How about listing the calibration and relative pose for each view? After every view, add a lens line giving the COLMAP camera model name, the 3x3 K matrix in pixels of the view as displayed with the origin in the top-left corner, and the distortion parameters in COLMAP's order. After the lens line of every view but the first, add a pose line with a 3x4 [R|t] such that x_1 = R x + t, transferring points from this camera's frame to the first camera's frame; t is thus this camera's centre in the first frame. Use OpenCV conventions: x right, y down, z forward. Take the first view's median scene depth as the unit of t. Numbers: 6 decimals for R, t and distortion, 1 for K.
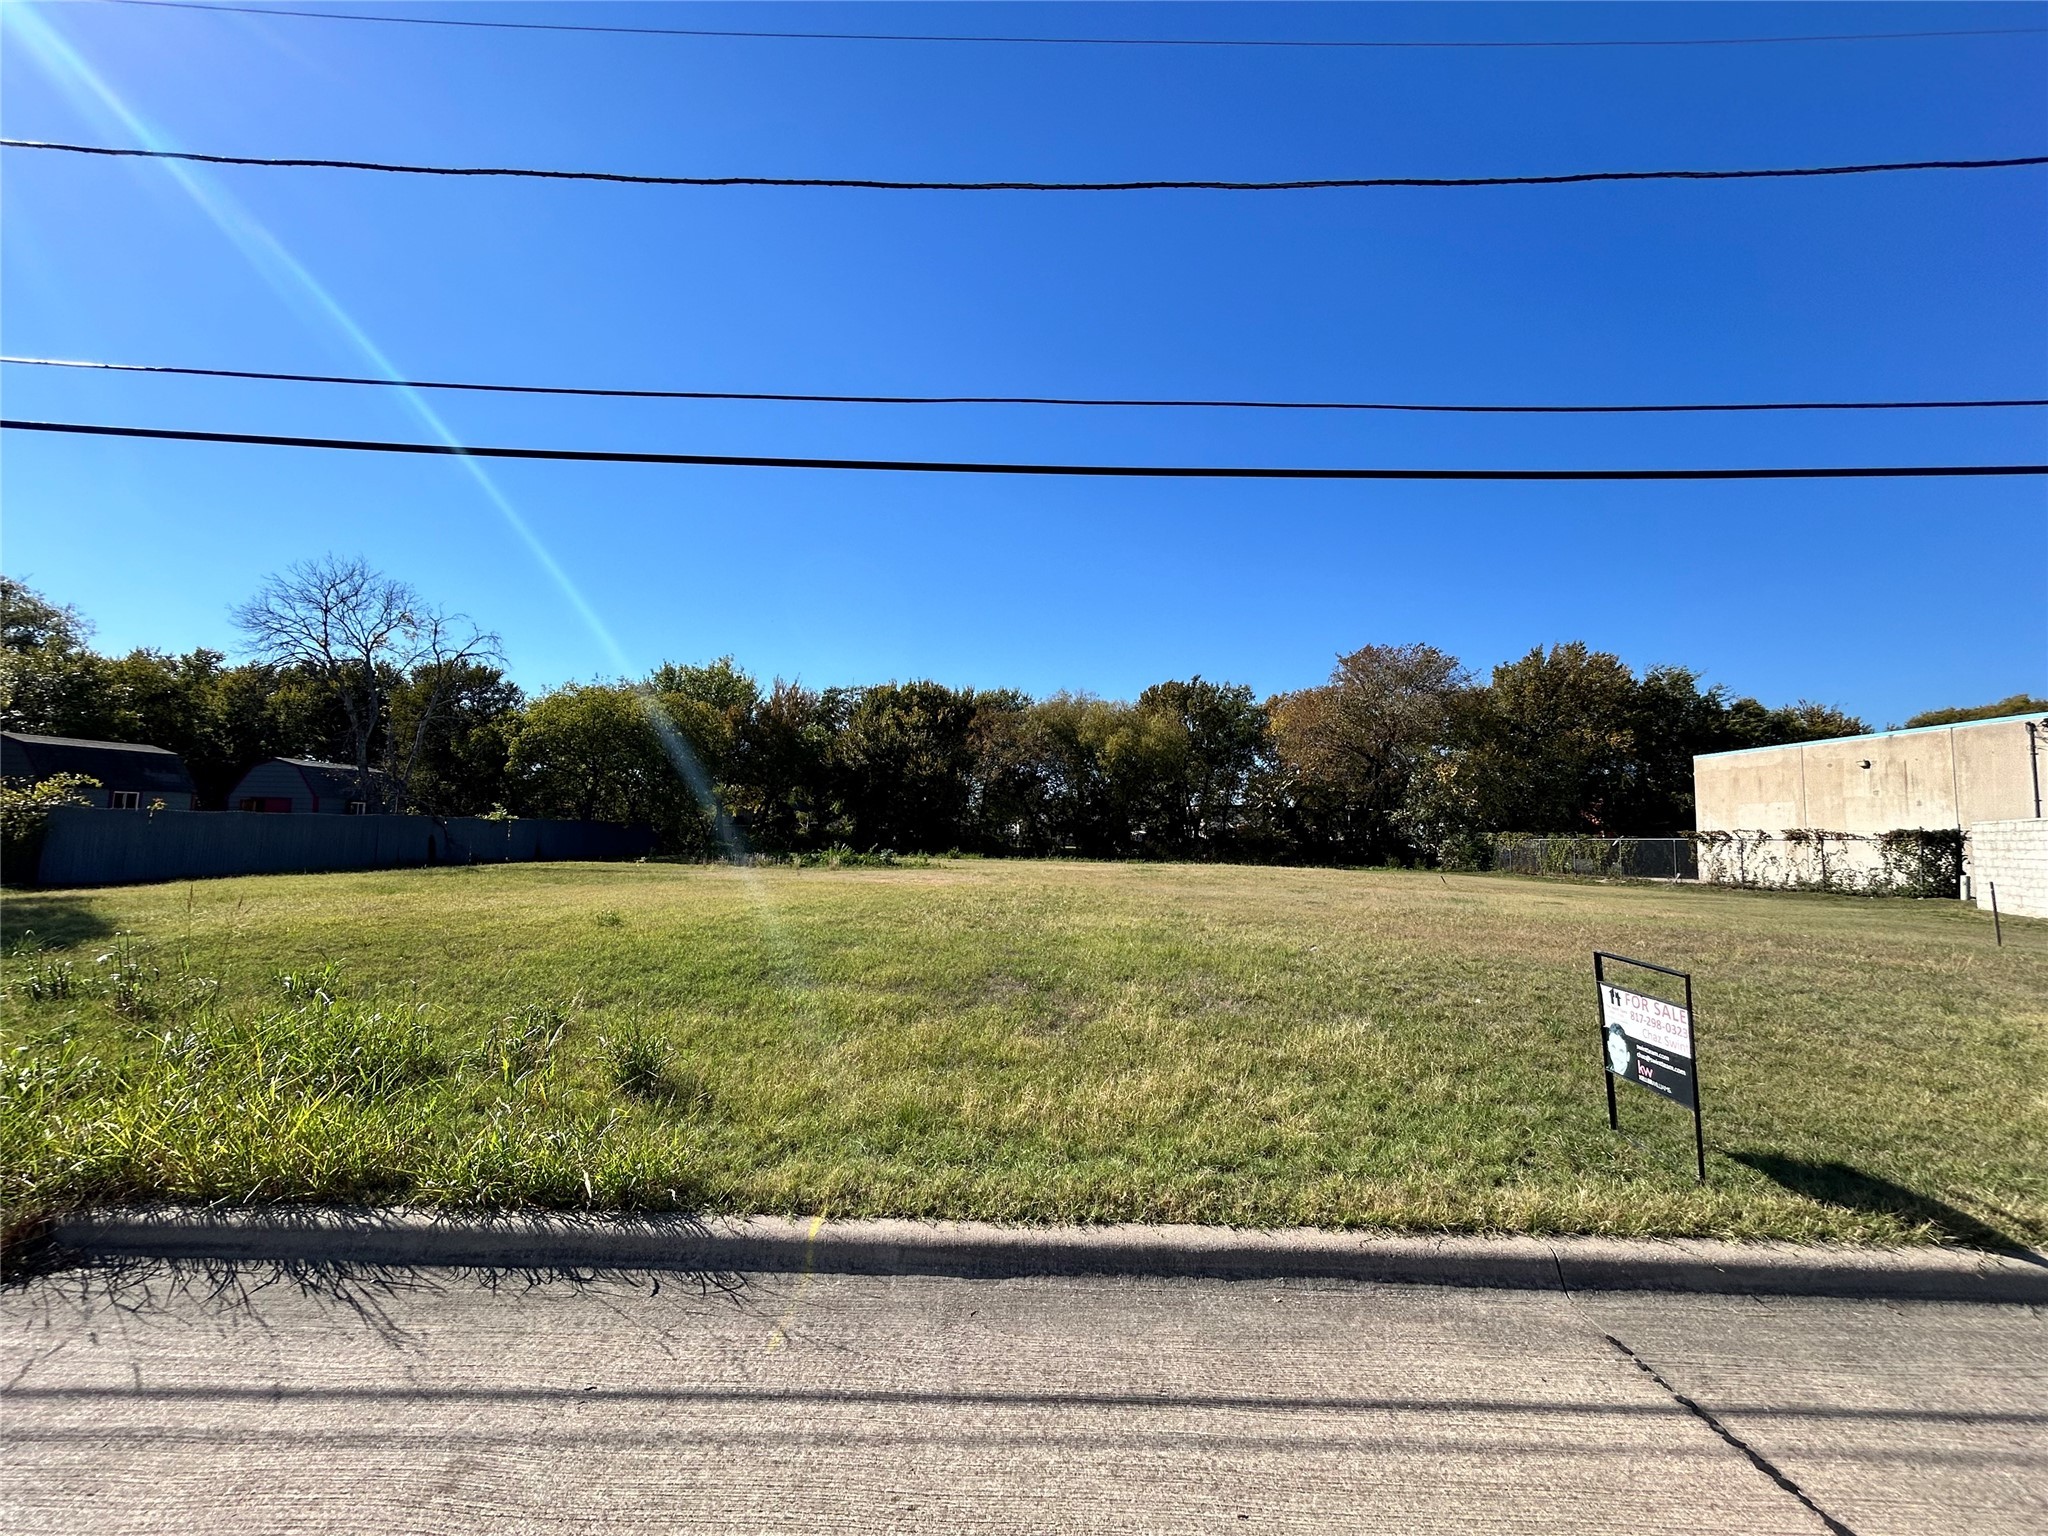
lens RADIAL K [[828.2, 0, 1026.1], [0, 828.2, 764.5], [0, 0, 1]] dist [0.000295, 0.000939]
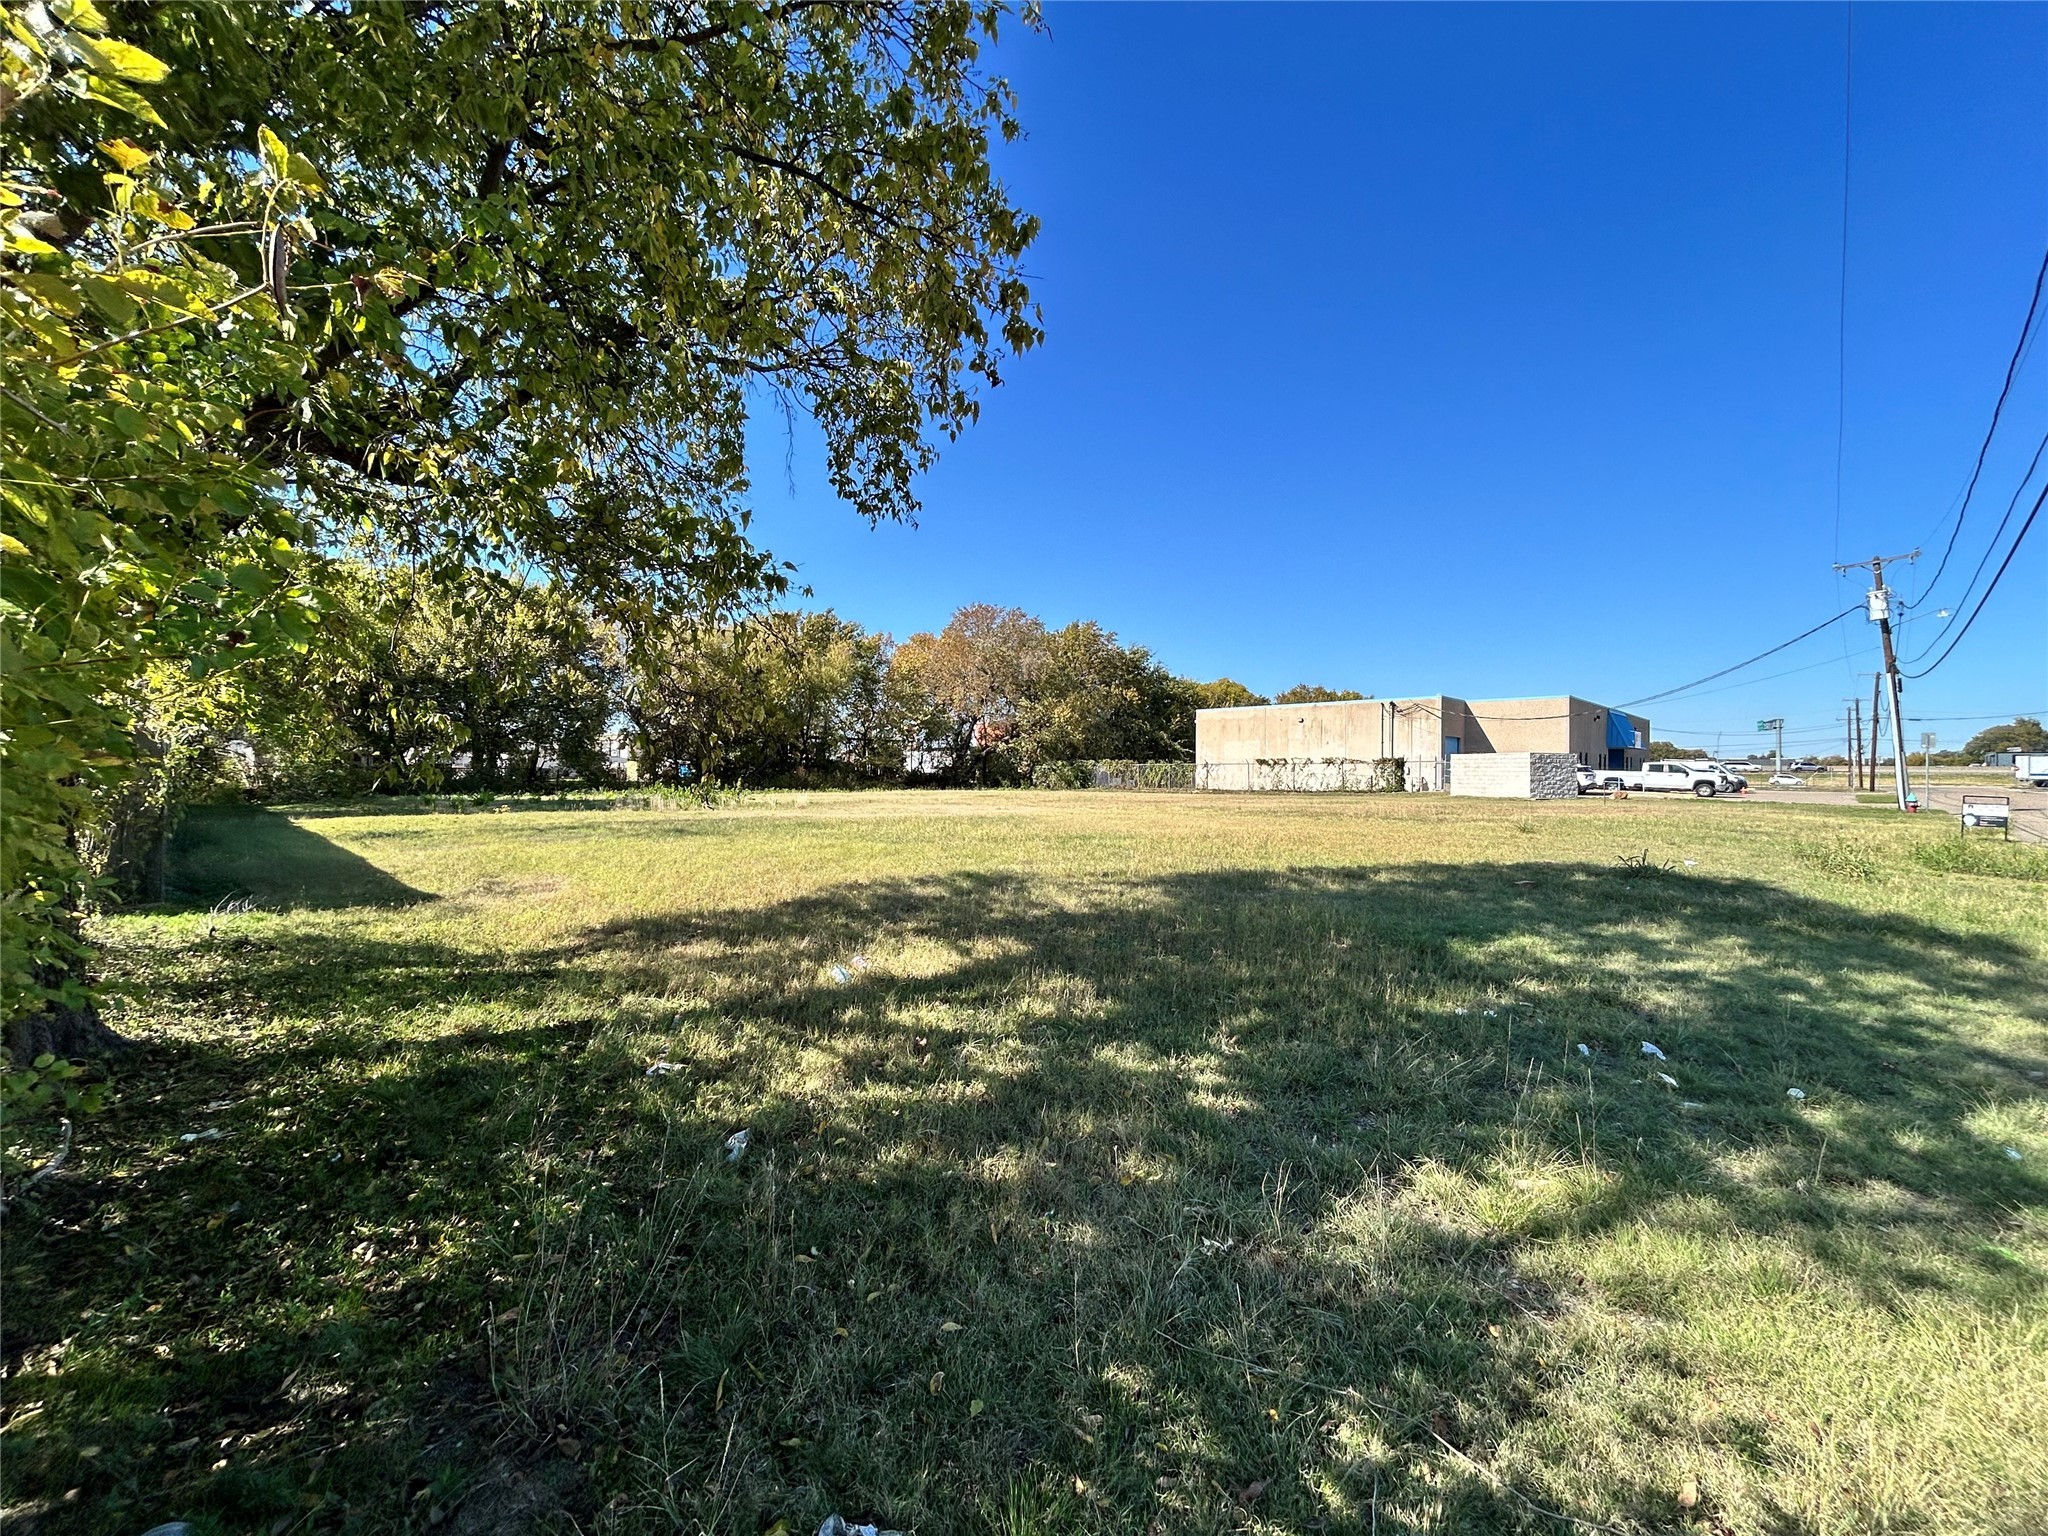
lens RADIAL K [[828.2, 0, 1028.3], [0, 828.2, 763.2], [0, 0, 1]] dist [0.000295, 0.000939]
pose [[0.691477, -0.010266, 0.722325, -0.521390], [-0.052484, 0.996543, 0.064405, 0.005850], [-0.720489, -0.082445, 0.688548, 0.152491]]
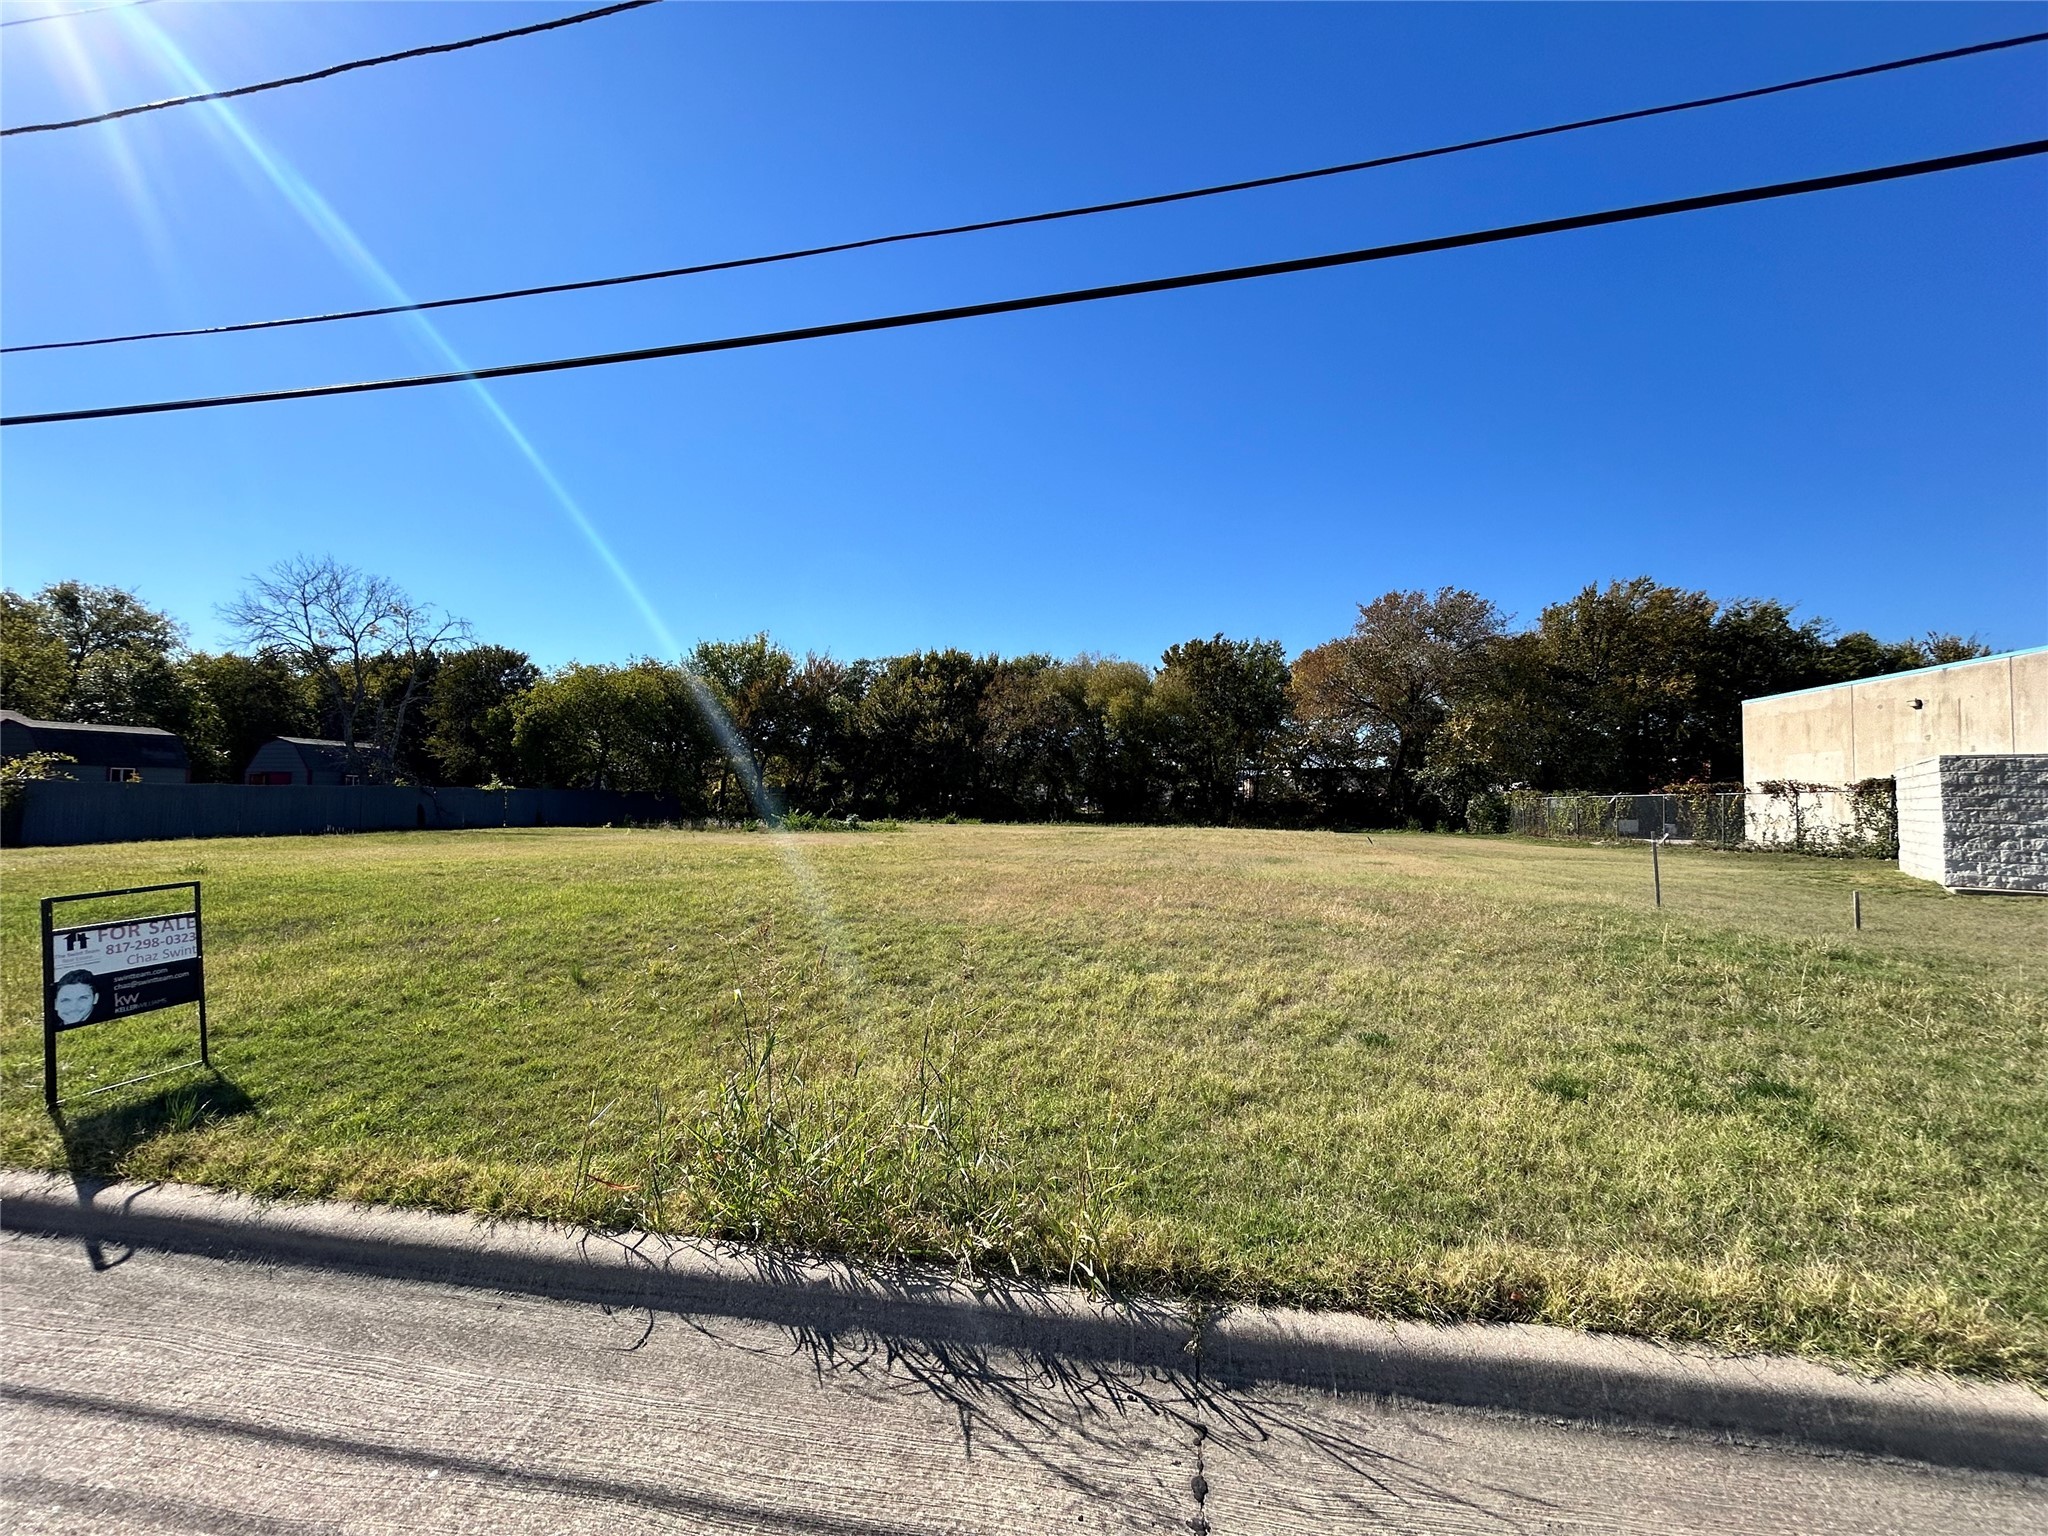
lens RADIAL K [[828.2, 0, 1025.1], [0, 828.2, 760.6], [0, 0, 1]] dist [0.000295, 0.000939]
pose [[0.988085, -0.017687, -0.152889, 0.187957], [0.022799, 0.999236, 0.031747, 0.007640], [0.152211, -0.034854, 0.987733, 0.018250]]
